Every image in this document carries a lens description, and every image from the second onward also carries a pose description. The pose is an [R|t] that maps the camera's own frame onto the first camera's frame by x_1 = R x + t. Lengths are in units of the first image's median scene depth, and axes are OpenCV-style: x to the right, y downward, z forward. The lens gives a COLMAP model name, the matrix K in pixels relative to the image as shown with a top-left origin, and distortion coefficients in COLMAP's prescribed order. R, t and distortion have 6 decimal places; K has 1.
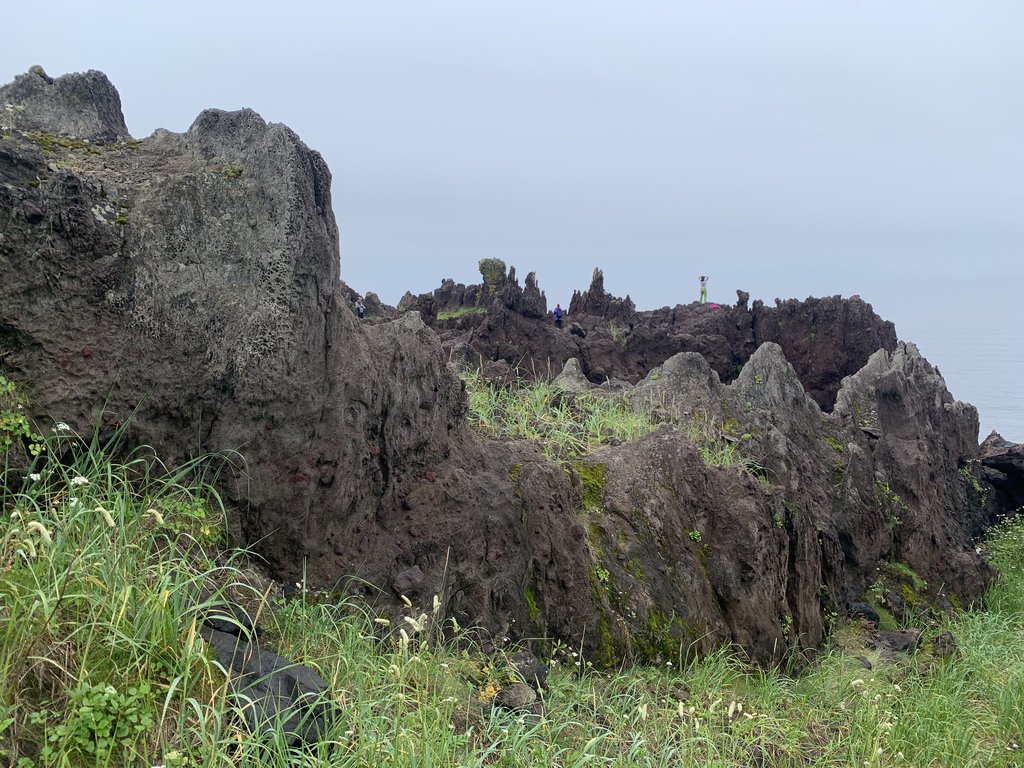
lens RADIAL K [[762.5, 0, 508.5], [0, 762.5, 383.4], [0, 0, 1]] dist [0.016694, -0.017322]
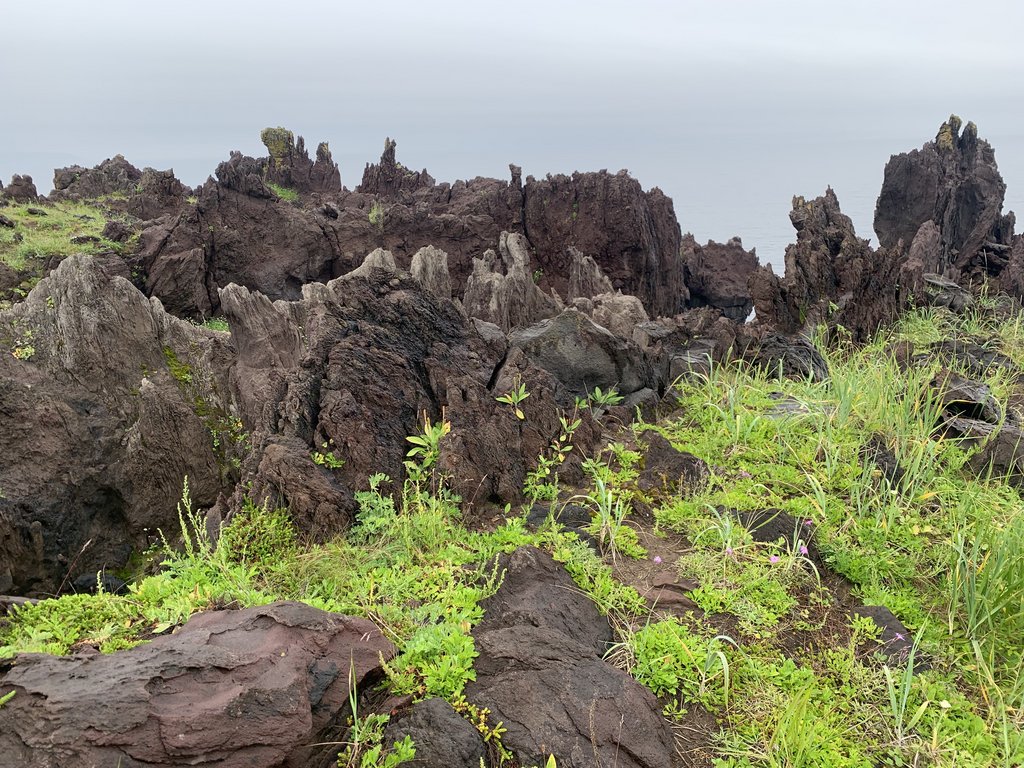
lens RADIAL K [[762.5, 0, 517.1], [0, 762.5, 390.9], [0, 0, 1]] dist [0.016694, -0.017322]
pose [[0.998489, -0.022585, 0.050093, 0.256620], [0.013410, 0.984217, 0.176457, -0.015737], [-0.053288, -0.175519, 0.983033, 0.051262]]
